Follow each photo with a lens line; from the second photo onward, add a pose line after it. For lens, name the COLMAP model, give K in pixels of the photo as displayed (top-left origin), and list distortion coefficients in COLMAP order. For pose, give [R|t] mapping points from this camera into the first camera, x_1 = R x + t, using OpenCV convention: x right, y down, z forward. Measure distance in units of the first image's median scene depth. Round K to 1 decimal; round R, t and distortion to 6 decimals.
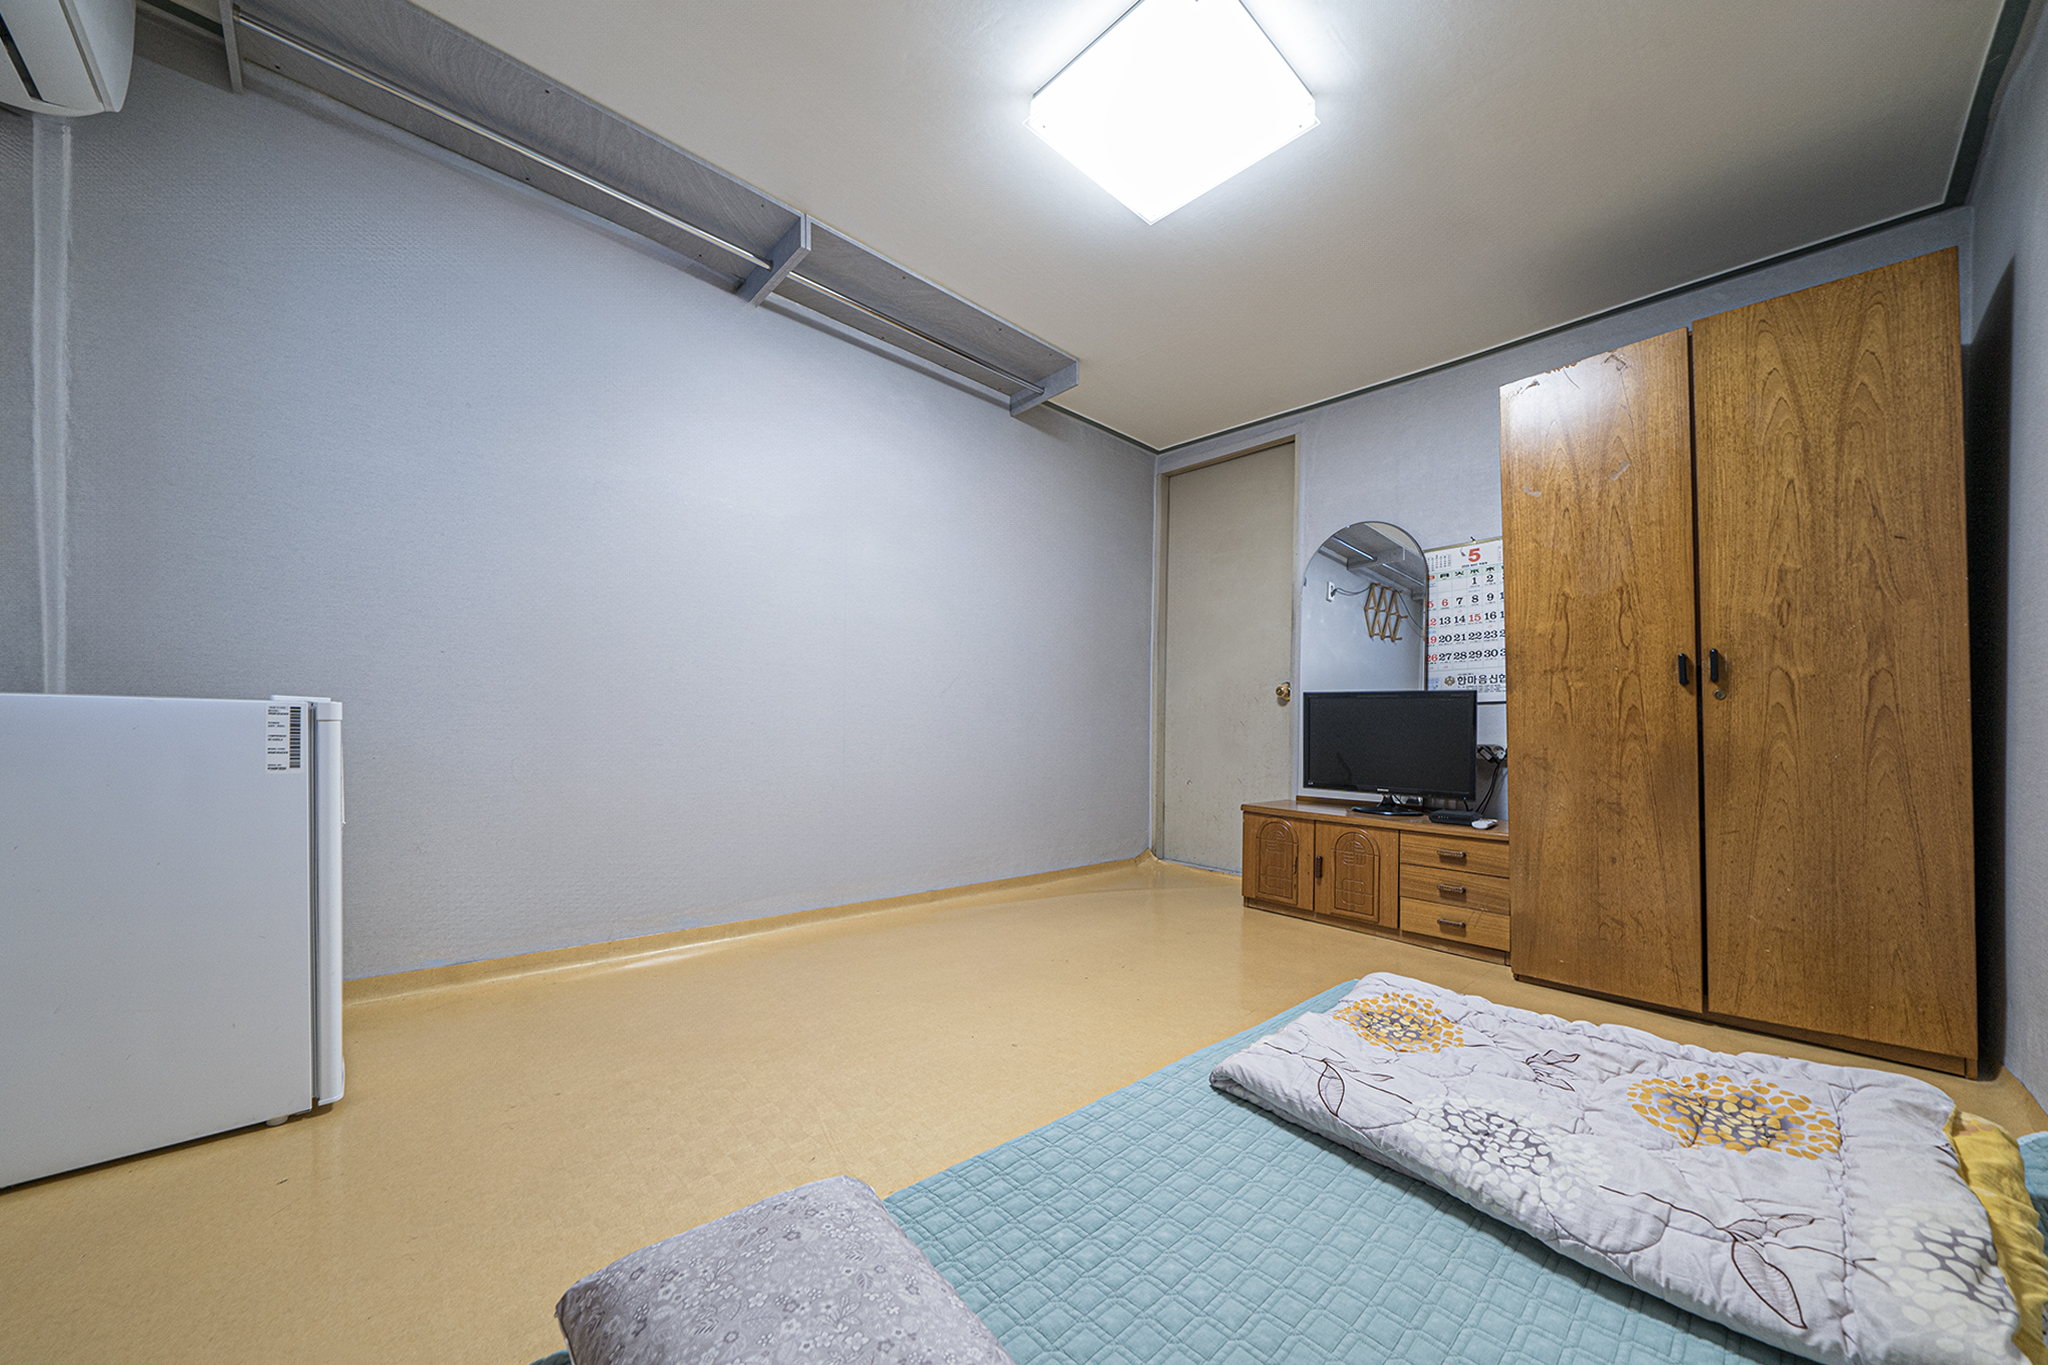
lens RADIAL K [[717.9, 0, 1023.9], [0, 717.9, 718.8], [0, 0, 1]] dist [-0.001660, -0.000132]
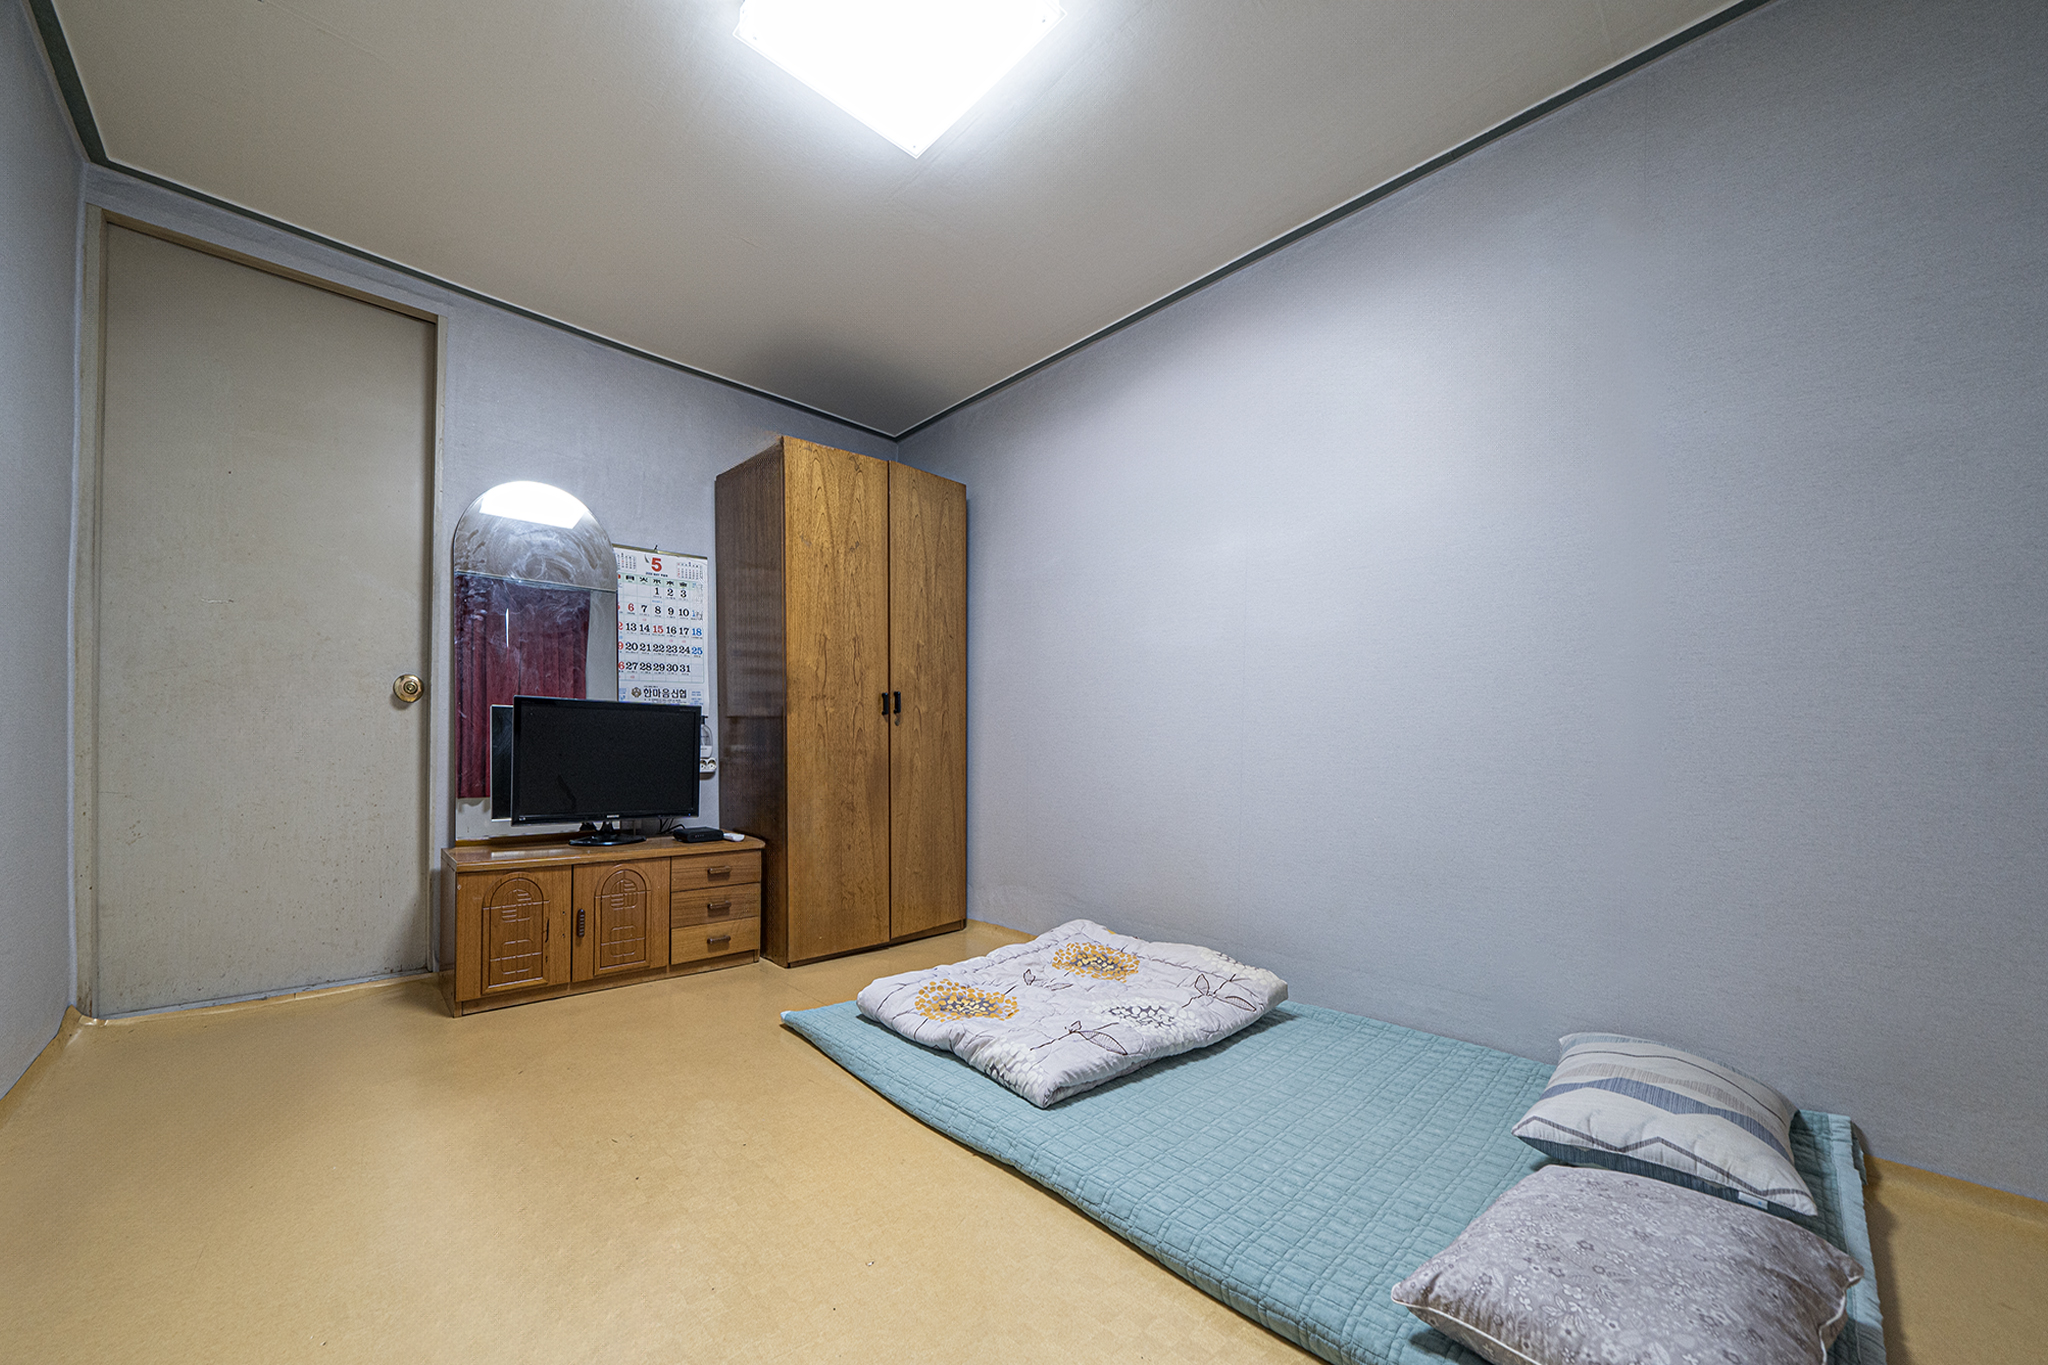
lens RADIAL K [[788.7, 0, 978.0], [0, 788.7, 729.9], [0, 0, 1]] dist [-0.001757, 0.000026]
pose [[0.003893, -0.000449, 0.999992, -0.589161], [-0.025039, 0.999686, 0.000546, -0.020992], [-0.999679, -0.025041, 0.003880, 0.745416]]
